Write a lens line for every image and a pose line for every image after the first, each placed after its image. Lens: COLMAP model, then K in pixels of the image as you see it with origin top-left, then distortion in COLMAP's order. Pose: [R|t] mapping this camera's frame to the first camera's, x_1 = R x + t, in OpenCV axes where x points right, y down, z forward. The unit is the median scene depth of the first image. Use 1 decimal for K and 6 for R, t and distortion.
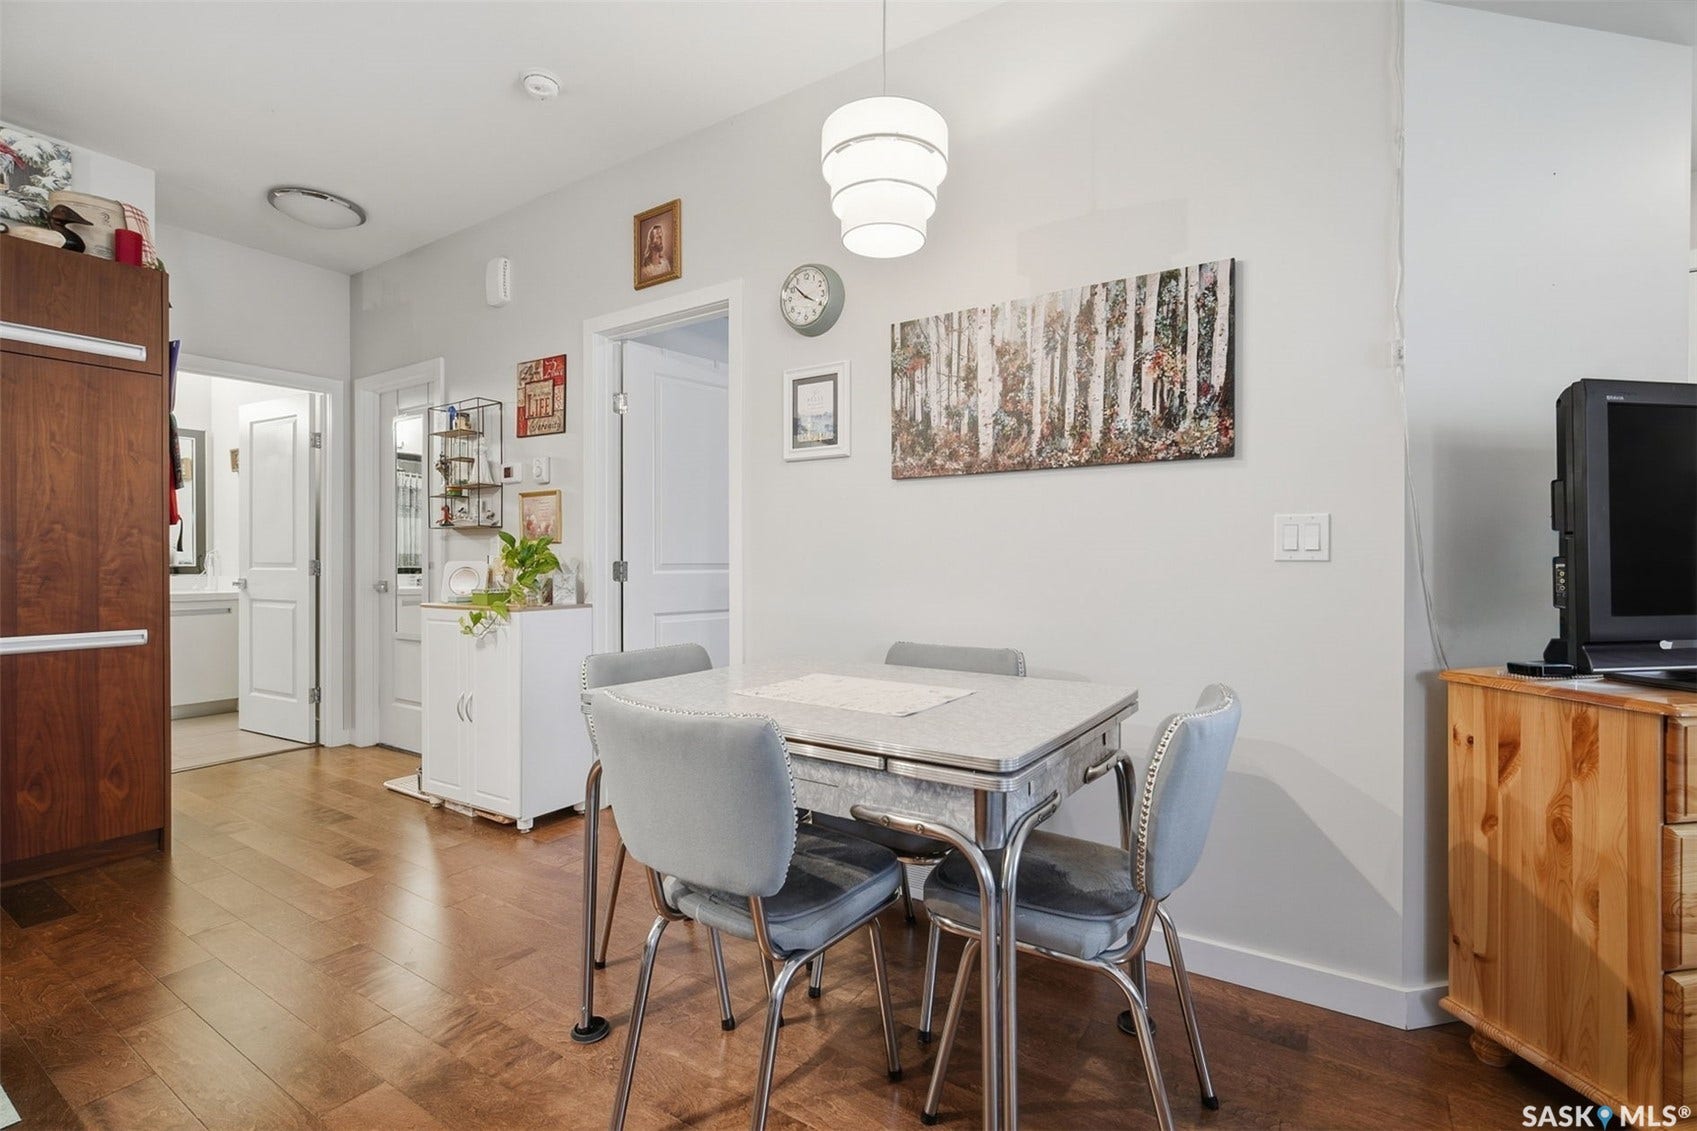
lens RADIAL K [[762.0, 0, 854.3], [0, 762.0, 562.5], [0, 0, 1]] dist [-0.005059, 0.001002]
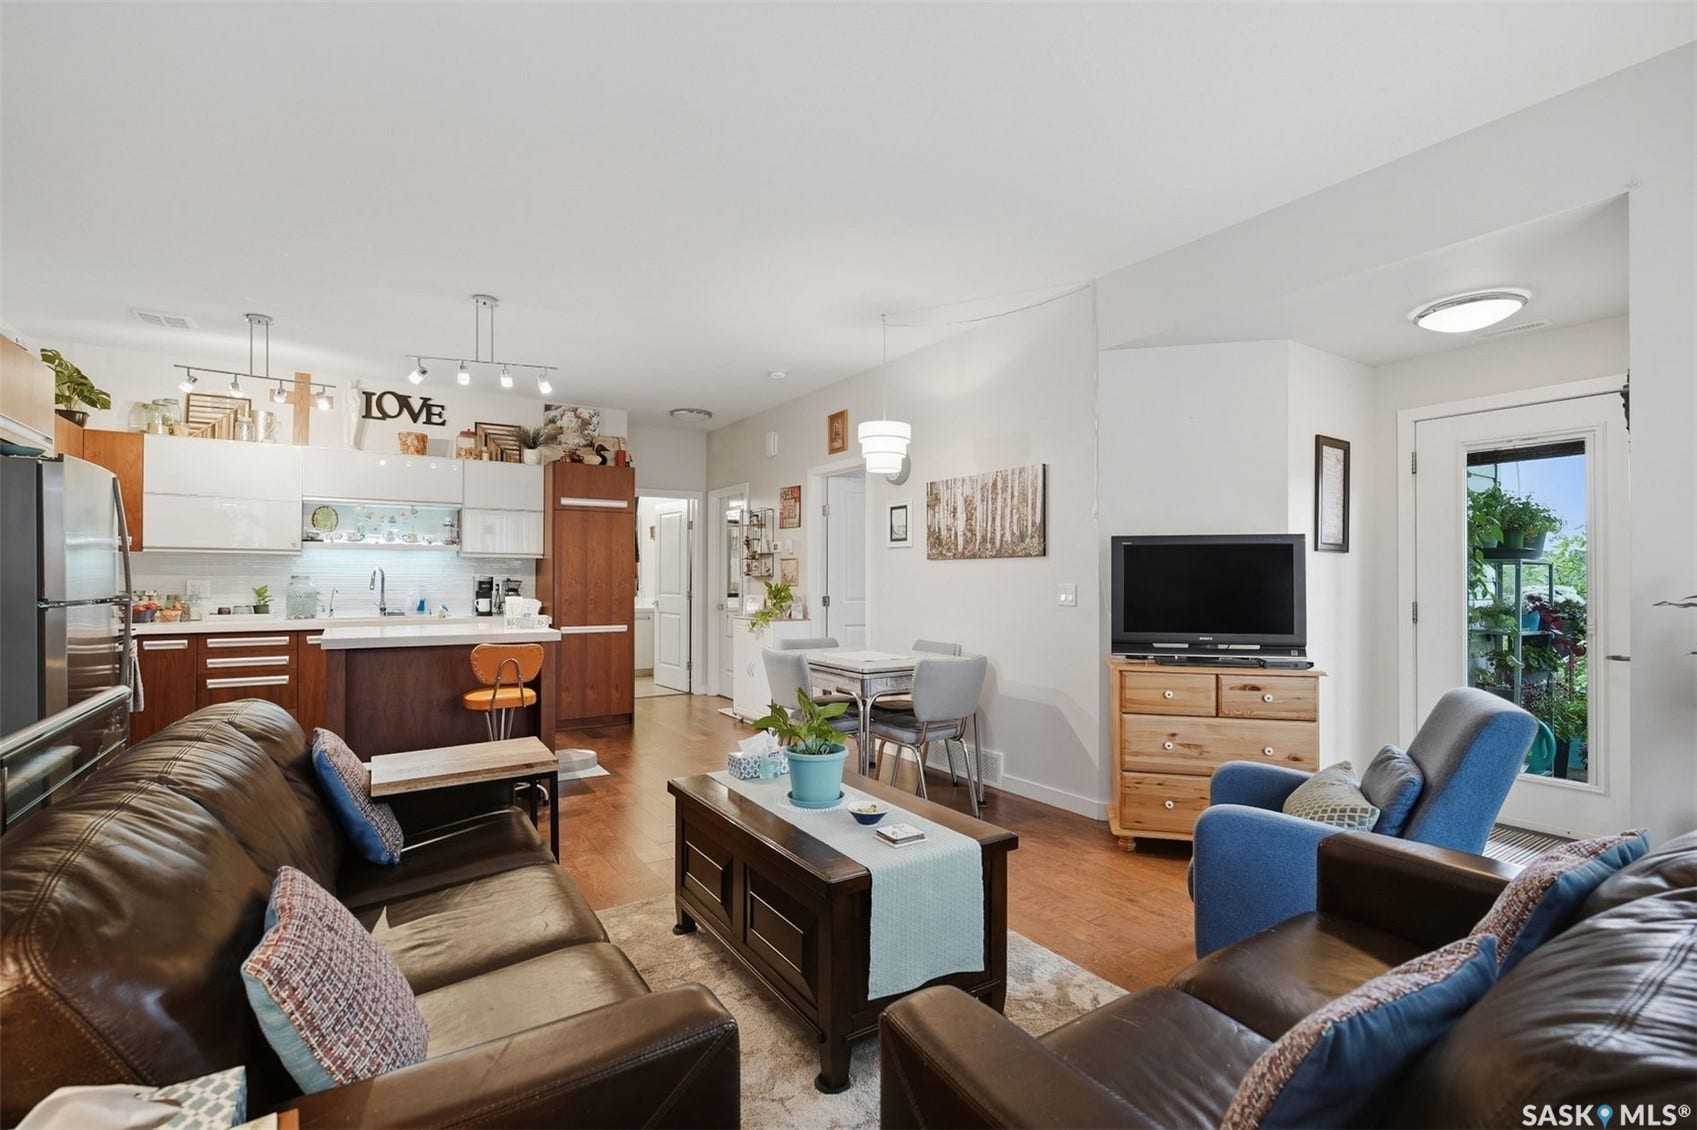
lens RADIAL K [[762.0, 0, 840.2], [0, 762.0, 573.0], [0, 0, 1]] dist [-0.005059, 0.001002]
pose [[0.911075, -0.001144, -0.412238, 0.731952], [-0.003264, 0.999945, -0.009989, -0.058274], [0.412227, 0.010447, 0.911021, -1.011673]]
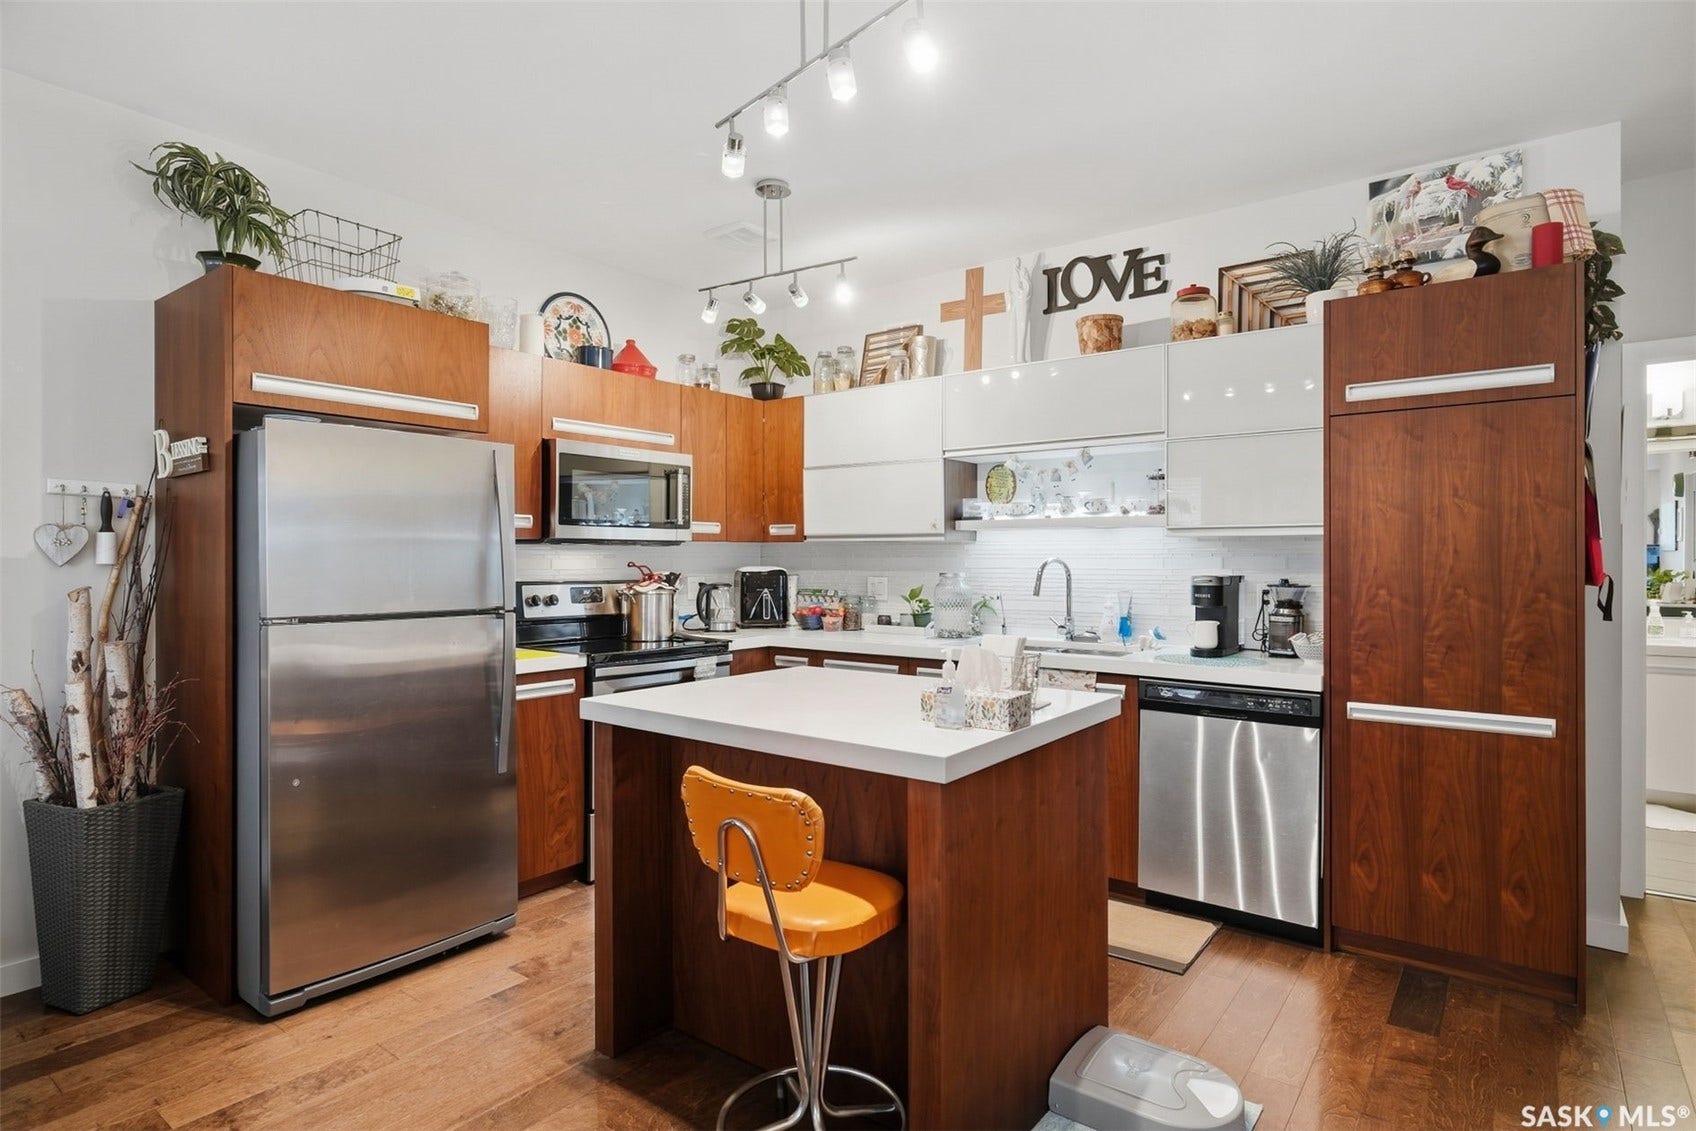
lens RADIAL K [[890.7, 0, 851.0], [0, 890.7, 561.1], [0, 0, 1]] dist [-0.000278, 0.000903]
pose [[-0.072306, 0.000286, -0.997382, 0.059904], [-0.003895, 0.999992, 0.000569, -0.092421], [0.997375, 0.003926, -0.072305, 0.409478]]
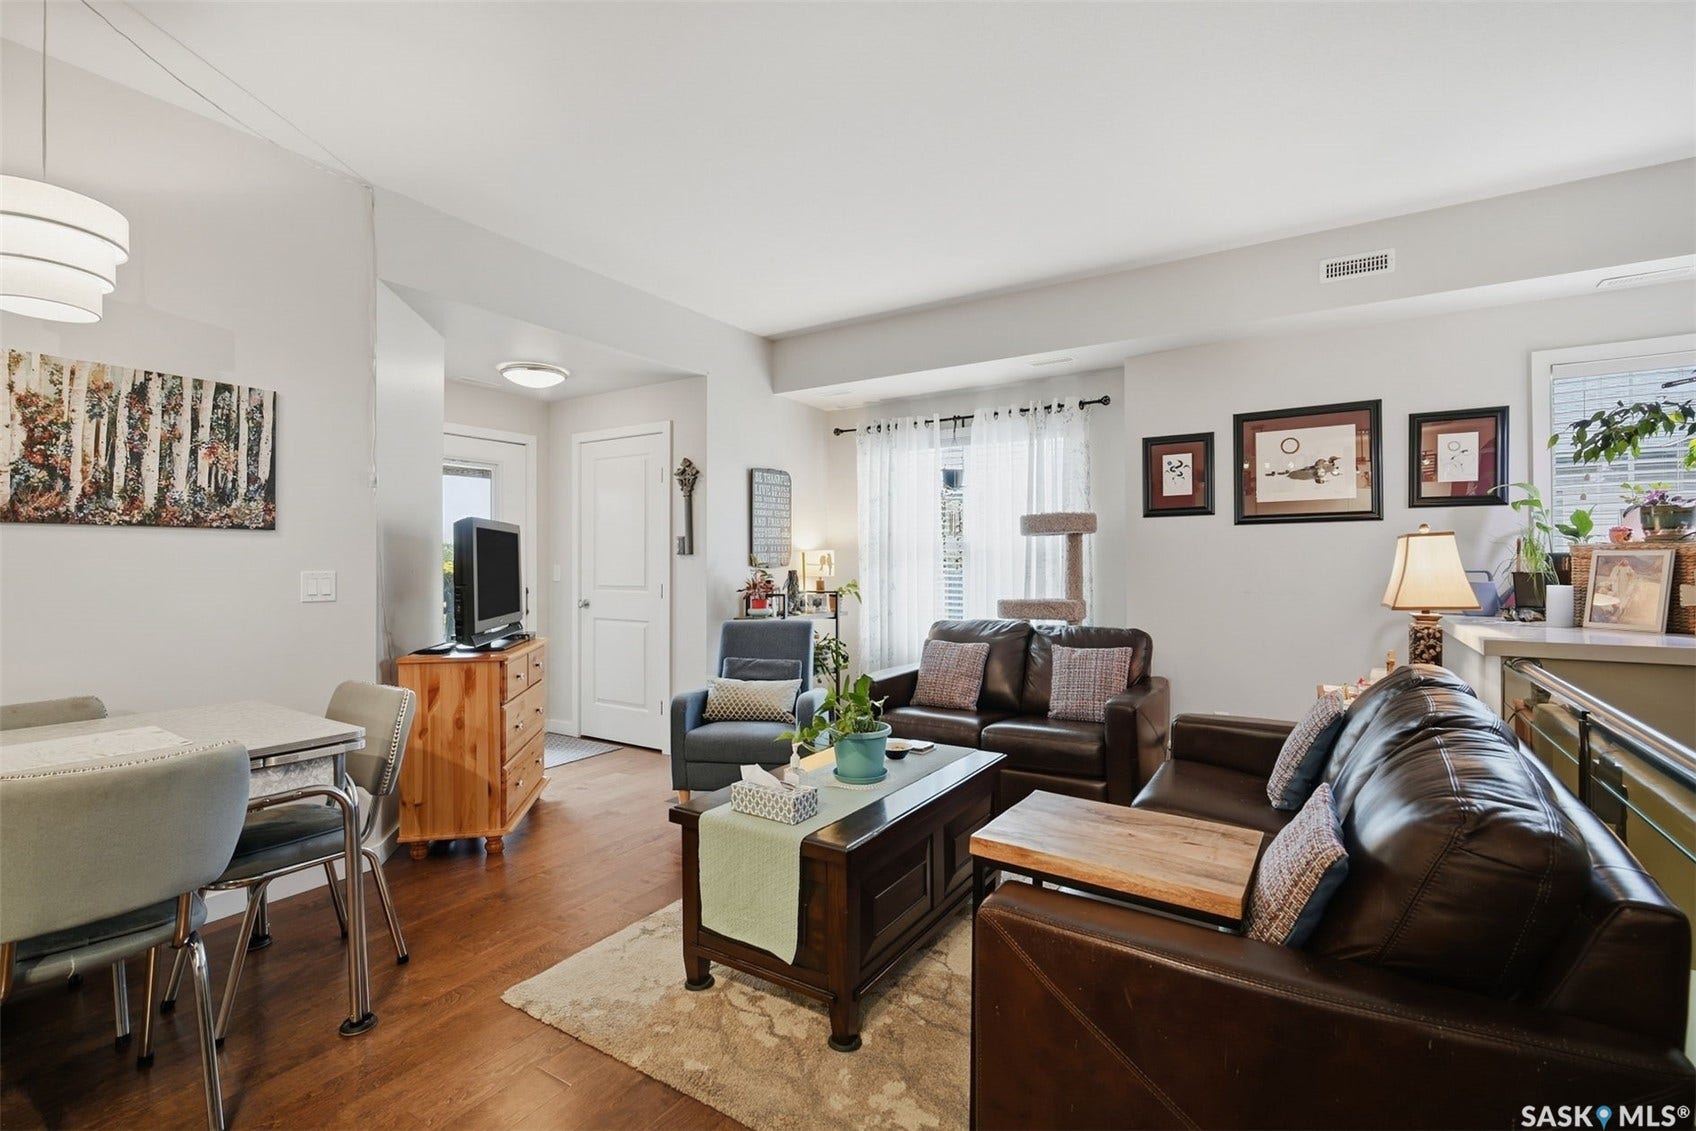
lens RADIAL K [[761.6, 0, 857.2], [0, 761.6, 559.3], [0, 0, 1]] dist [-0.005059, 0.001002]
pose [[-0.018105, 0.005016, 0.999824, -0.803936], [0.006585, 0.999966, -0.004897, -0.060004], [-0.999814, 0.006495, -0.018138, -0.056467]]
